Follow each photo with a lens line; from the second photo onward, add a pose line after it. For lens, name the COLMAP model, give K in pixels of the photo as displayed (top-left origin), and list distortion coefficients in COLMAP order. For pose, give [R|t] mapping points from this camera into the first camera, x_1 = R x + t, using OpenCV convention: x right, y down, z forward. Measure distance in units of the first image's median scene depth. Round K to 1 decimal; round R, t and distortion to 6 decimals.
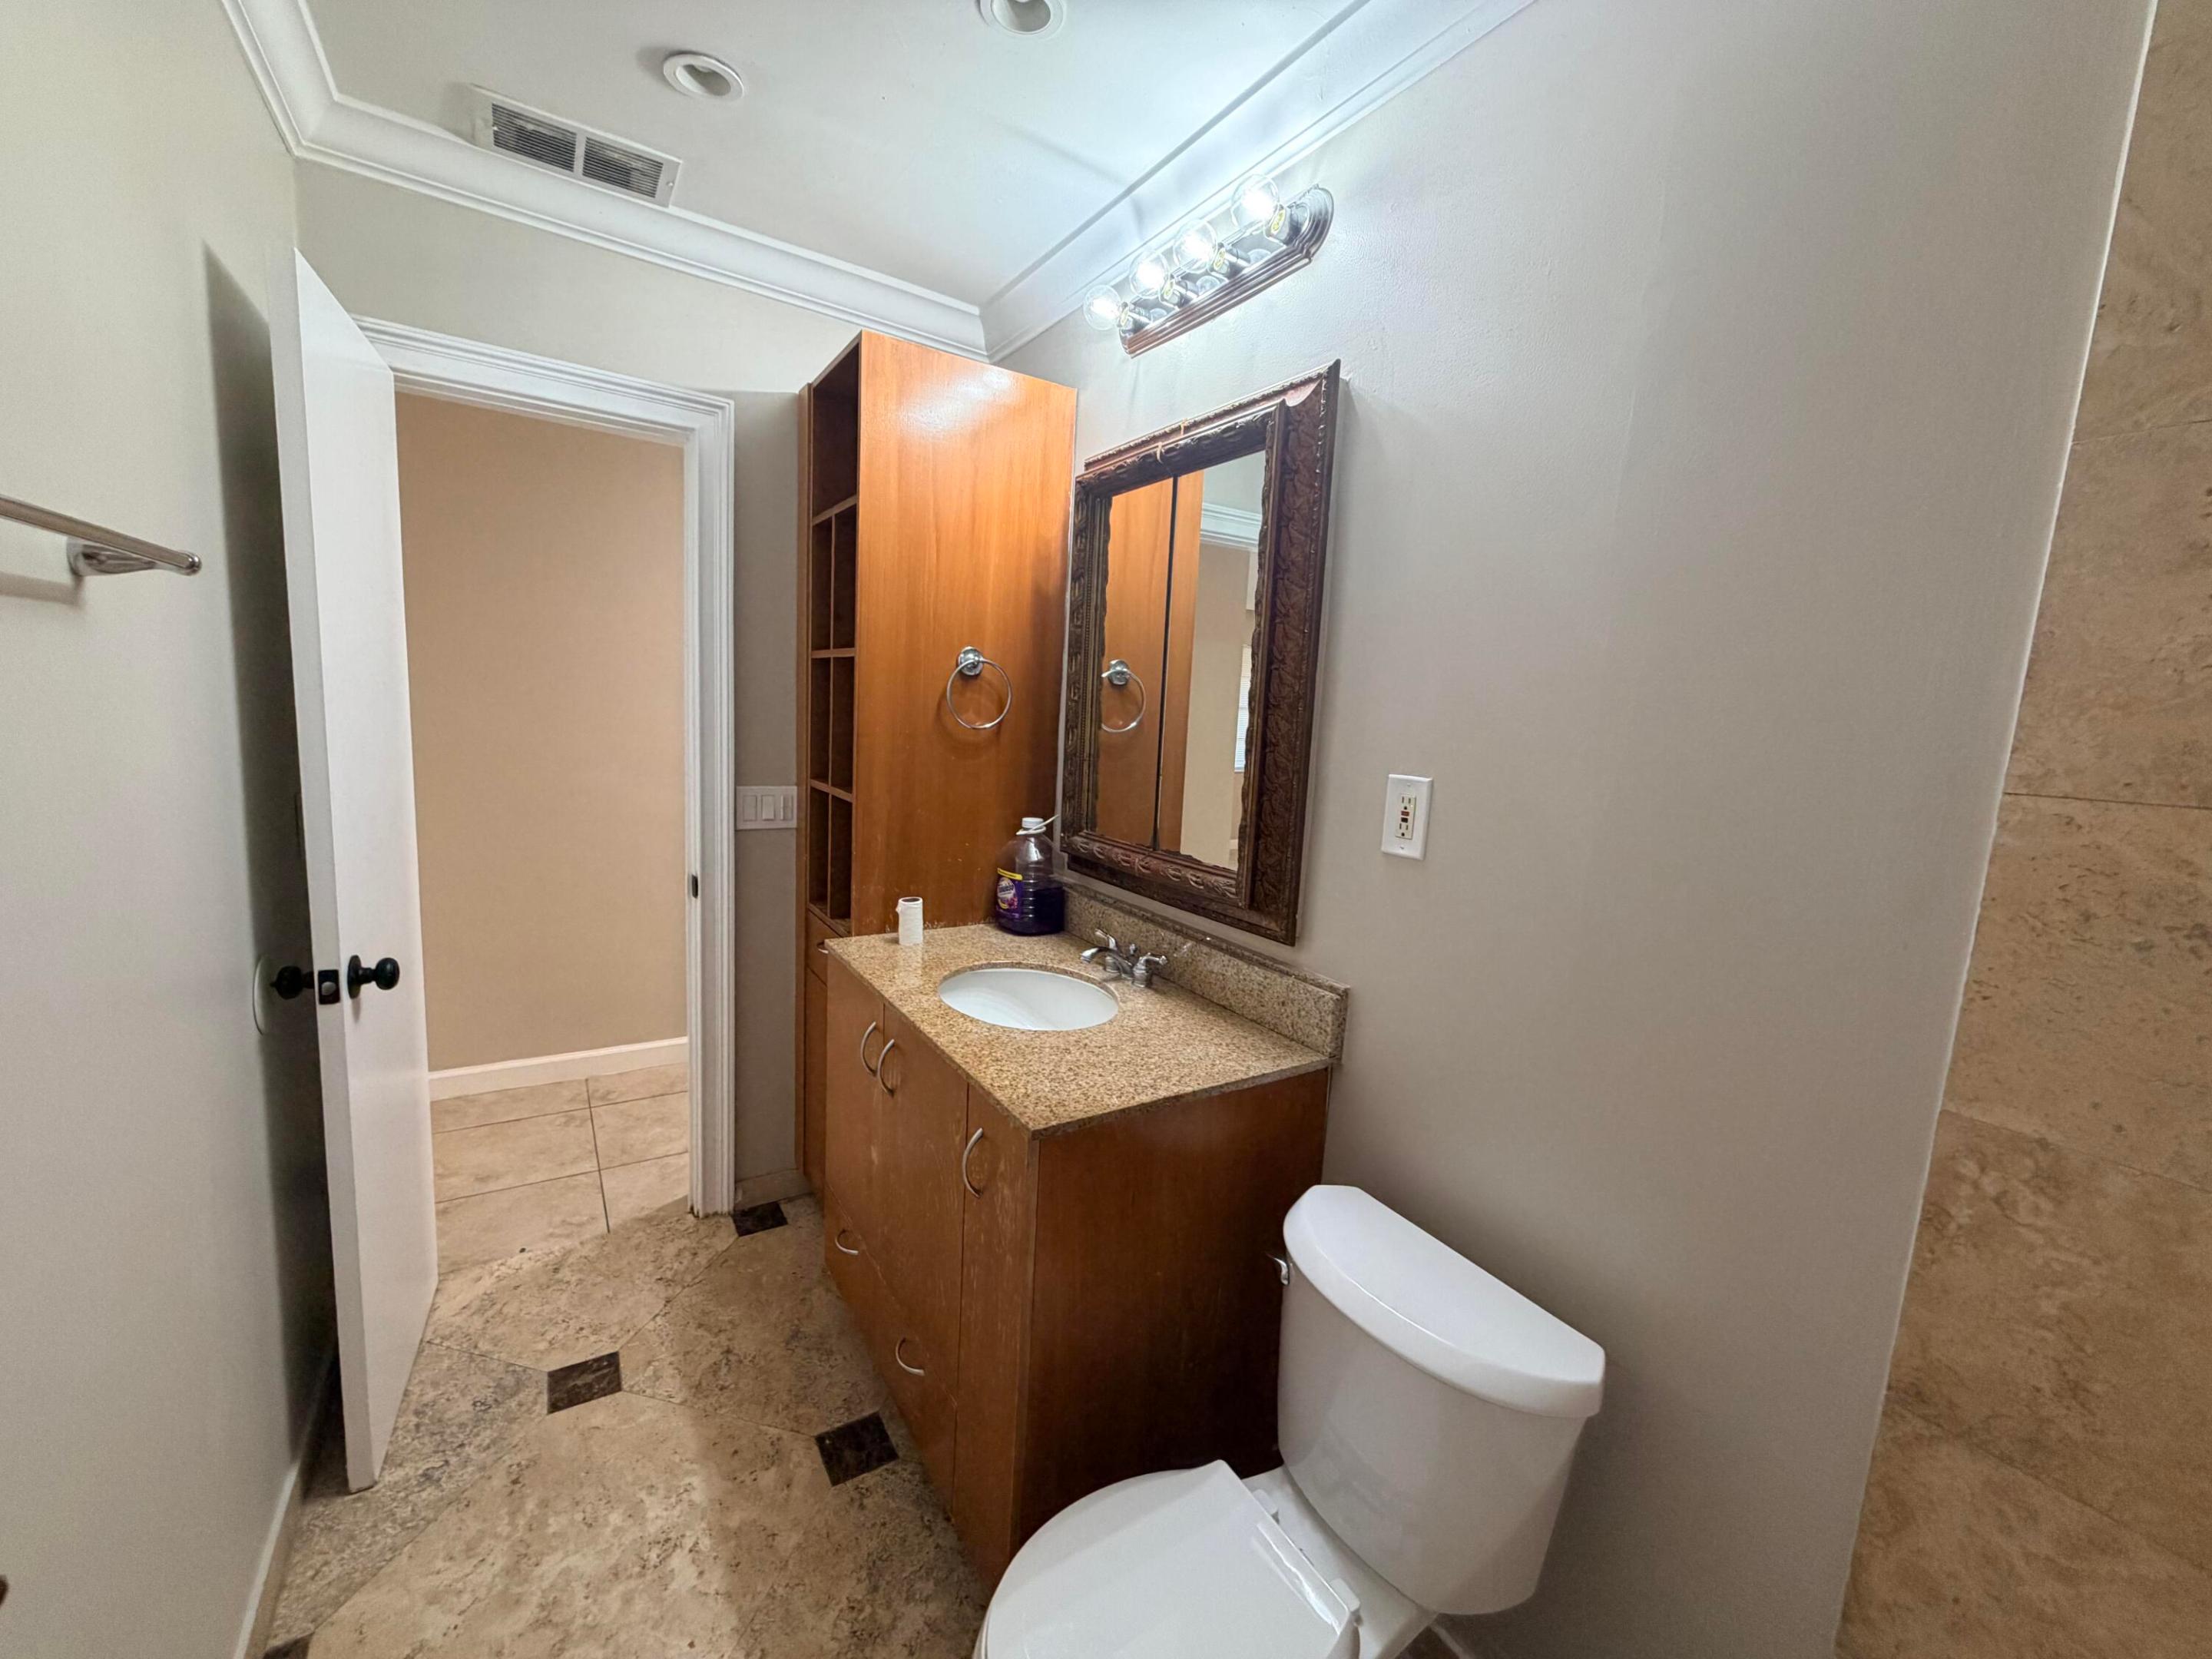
lens RADIAL K [[879.1, 0, 1100.4], [0, 879.1, 832.0], [0, 0, 1]] dist [-0.000813, 0.000501]
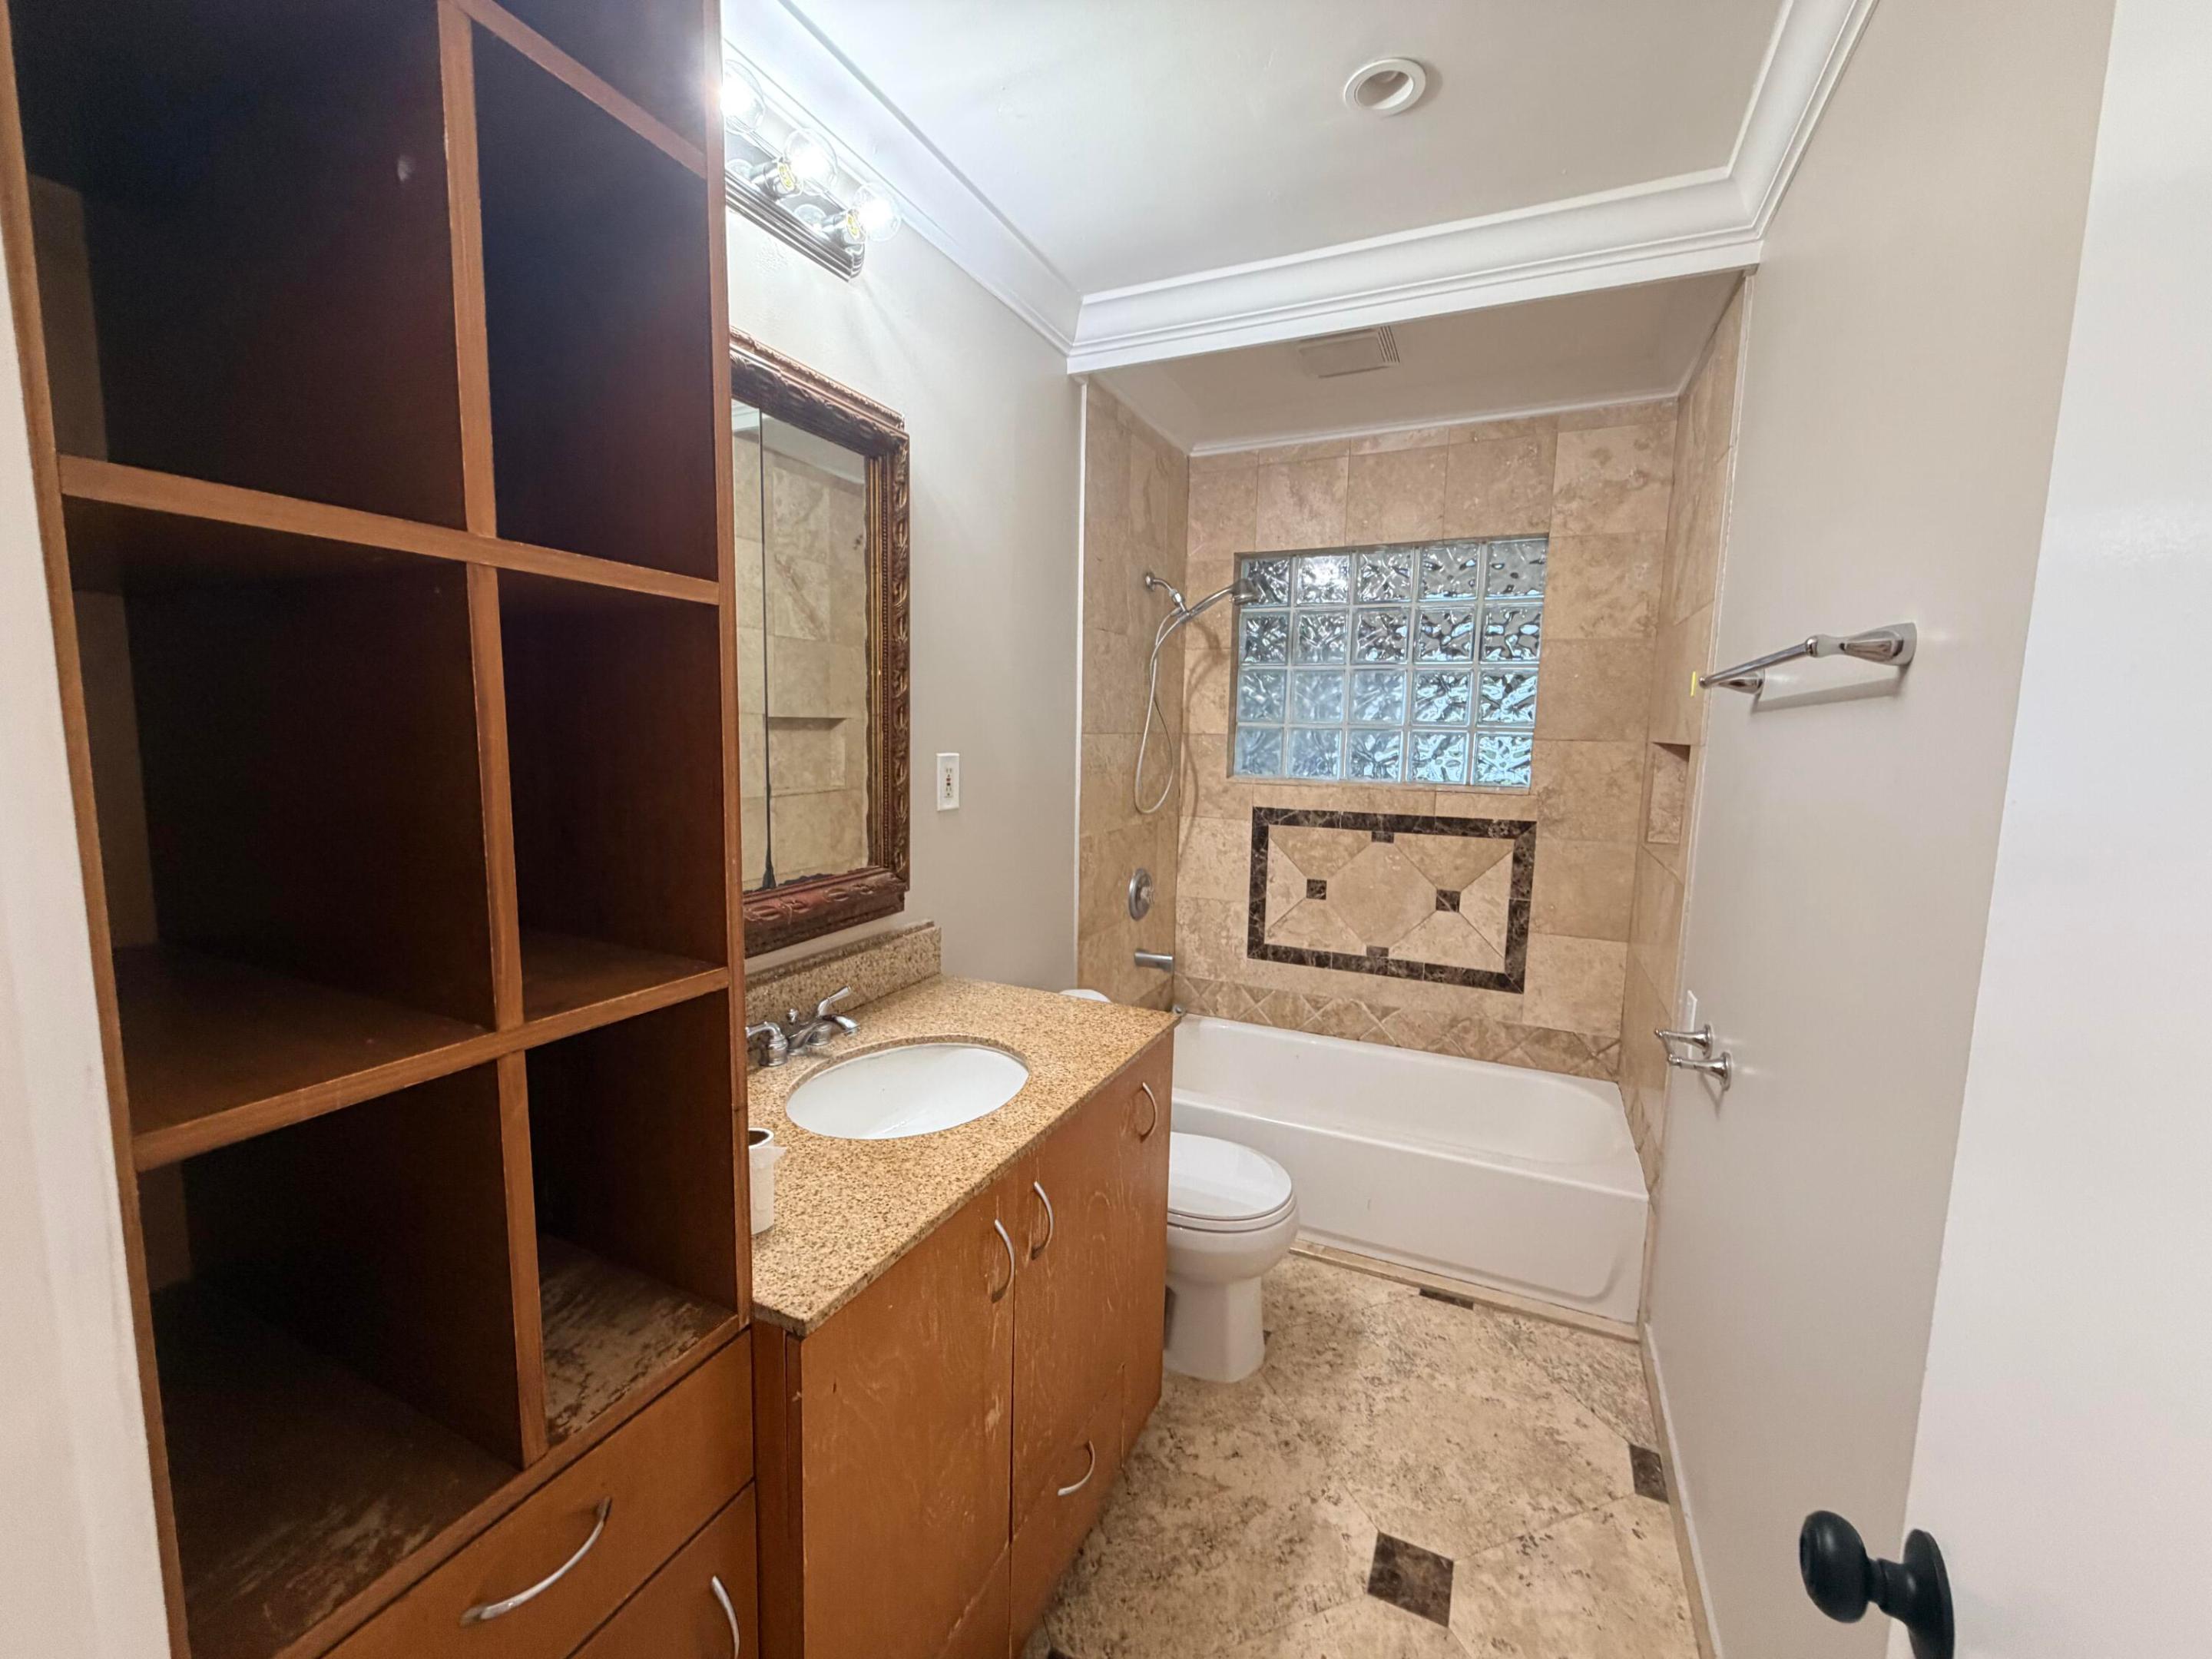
lens RADIAL K [[879.1, 0, 1102.8], [0, 879.1, 826.1], [0, 0, 1]] dist [-0.000813, 0.000501]
pose [[-0.531131, -0.163781, 0.831310, -0.898673], [0.063070, 0.970775, 0.231554, -0.238760], [-0.844939, 0.175416, -0.505279, 1.378201]]
